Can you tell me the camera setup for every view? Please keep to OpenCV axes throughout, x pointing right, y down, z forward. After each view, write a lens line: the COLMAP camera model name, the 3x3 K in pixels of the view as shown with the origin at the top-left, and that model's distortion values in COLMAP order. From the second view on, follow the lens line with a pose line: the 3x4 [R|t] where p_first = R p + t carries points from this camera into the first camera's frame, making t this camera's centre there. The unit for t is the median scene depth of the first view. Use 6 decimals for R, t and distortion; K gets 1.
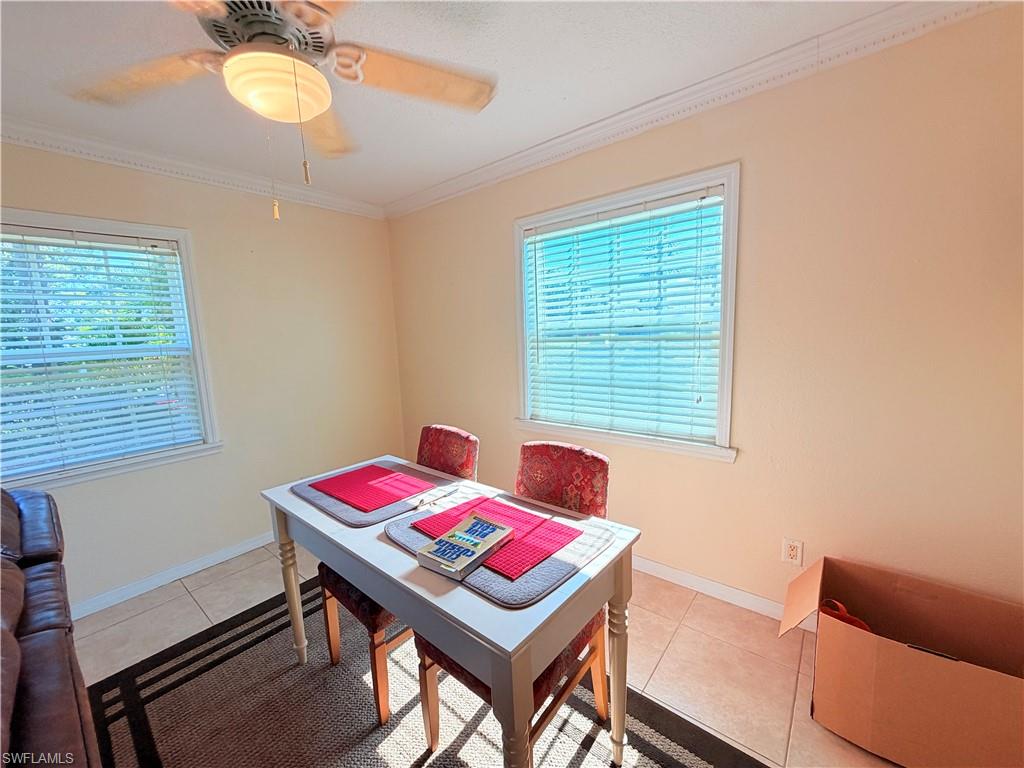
lens RADIAL K [[407.5, 0, 514.0], [0, 407.5, 384.6], [0, 0, 1]] dist [-0.000572, -0.000020]
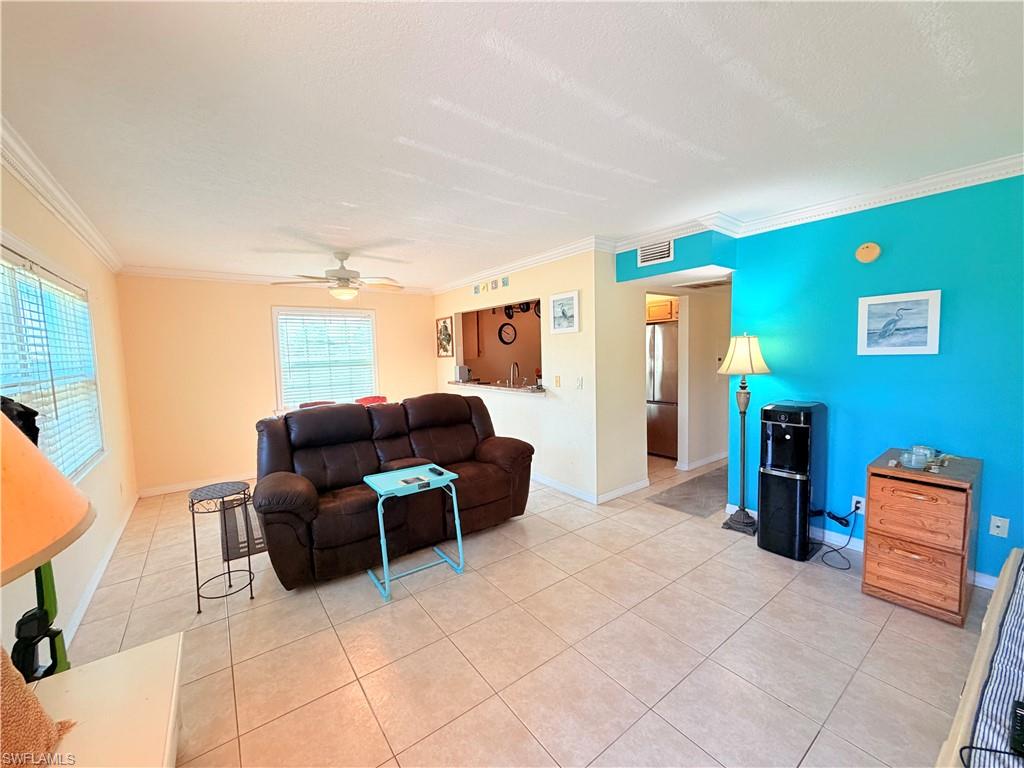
lens RADIAL K [[407.5, 0, 509.5], [0, 407.5, 383.6], [0, 0, 1]] dist [0.000118, 0.000248]
pose [[0.243884, -0.043476, 0.968829, -2.131804], [0.145485, 0.989330, 0.007773, 0.142660], [-0.958830, 0.139054, 0.247607, -0.667823]]
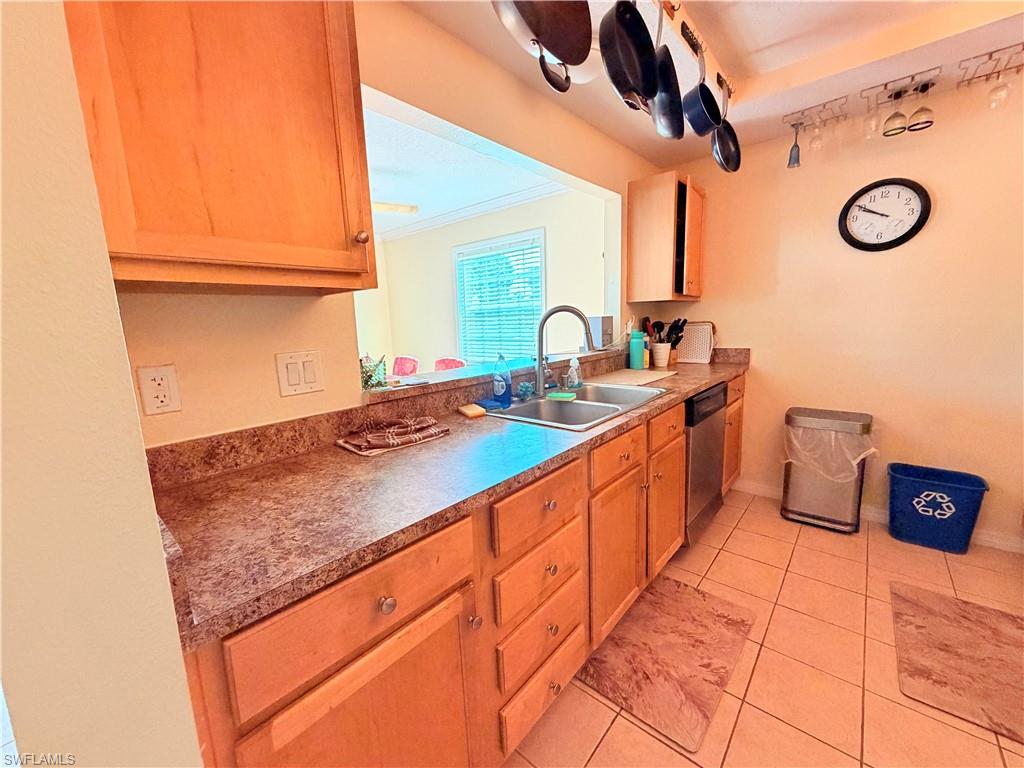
lens RADIAL K [[407.5, 0, 514.0], [0, 407.5, 384.6], [0, 0, 1]] dist [-0.000572, -0.000020]
pose [[0.999554, 0.008912, -0.028511, 0.411640], [-0.008181, 0.999638, 0.025649, 0.178970], [0.028729, -0.025404, 0.999264, -0.979545]]
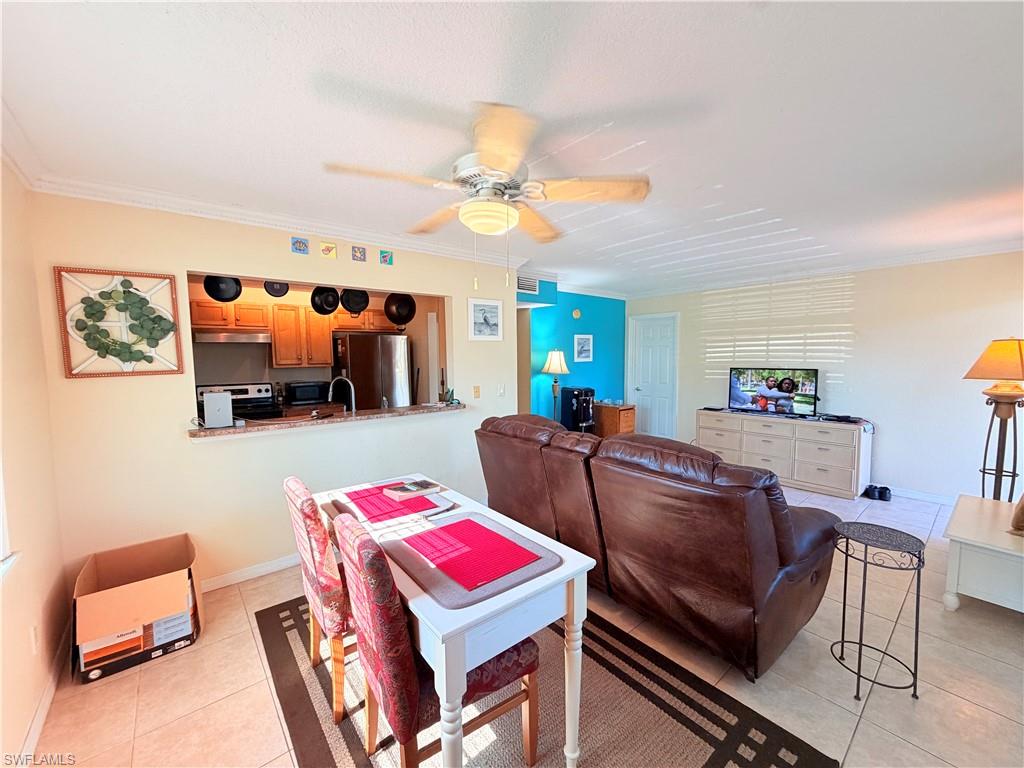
lens RADIAL K [[407.5, 0, 509.5], [0, 407.5, 383.6], [0, 0, 1]] dist [0.000118, 0.000248]
pose [[-0.980026, 0.036647, 0.195462, -0.533292], [0.075322, 0.978050, 0.194280, -0.230530], [-0.184052, 0.205122, -0.961275, 1.498068]]
